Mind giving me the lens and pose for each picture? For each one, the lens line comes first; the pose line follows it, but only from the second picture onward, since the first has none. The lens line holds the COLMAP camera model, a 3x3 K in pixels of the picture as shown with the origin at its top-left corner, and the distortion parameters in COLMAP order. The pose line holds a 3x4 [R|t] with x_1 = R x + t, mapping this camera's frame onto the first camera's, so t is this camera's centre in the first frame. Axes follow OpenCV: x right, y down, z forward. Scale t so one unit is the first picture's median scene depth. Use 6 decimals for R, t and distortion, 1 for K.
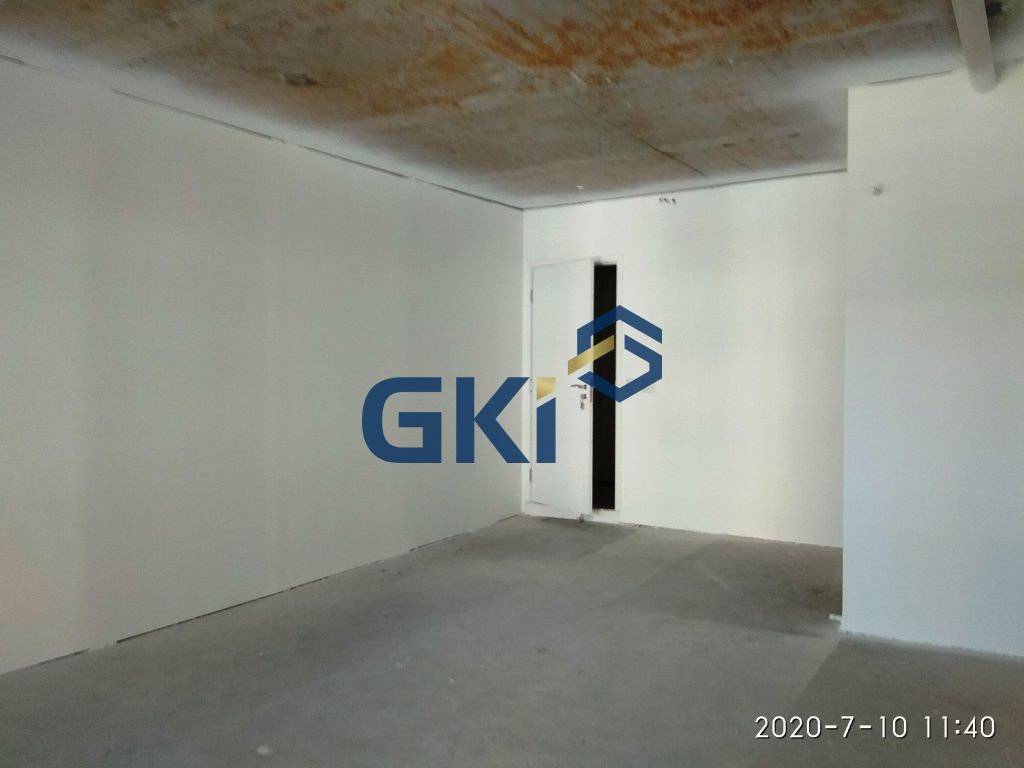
lens RADIAL K [[821.7, 0, 512.0], [0, 821.7, 384.0], [0, 0, 1]] dist [0.087099, -0.129380]
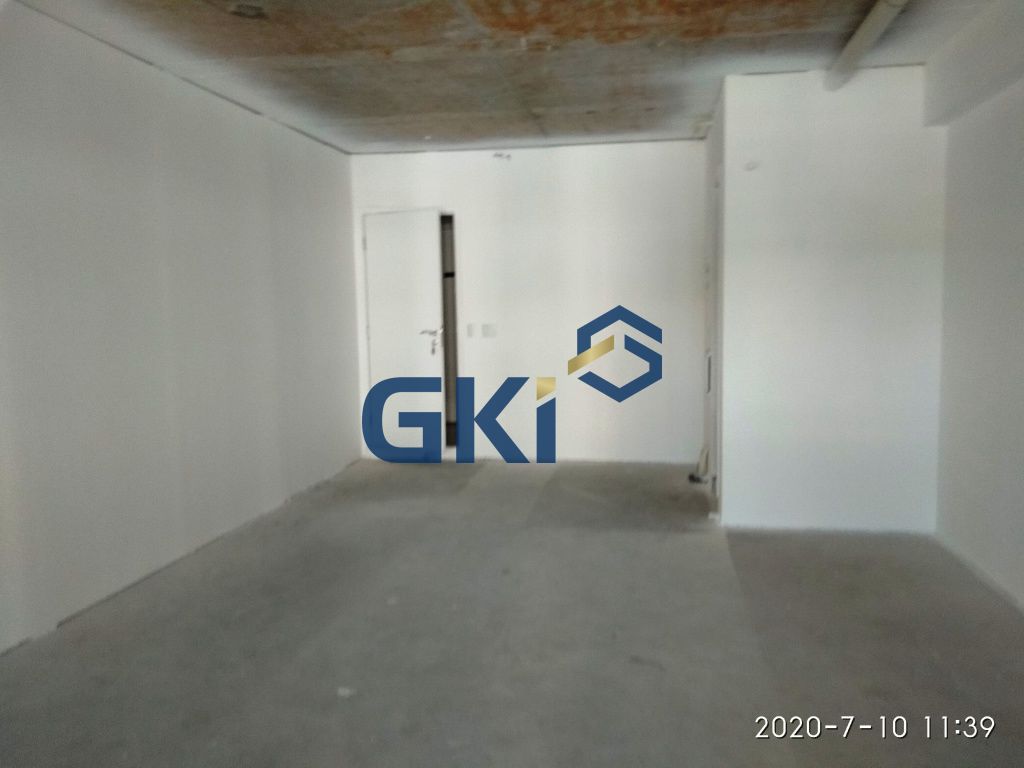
lens RADIAL K [[800.3, 0, 512.0], [0, 800.3, 403.5], [0, 0, 1]] dist [0.092449, -0.112010]
pose [[0.928439, -0.054427, 0.367476, -0.226145], [0.018108, 0.994663, 0.101571, -0.010748], [-0.371043, -0.087648, 0.924470, 0.005142]]
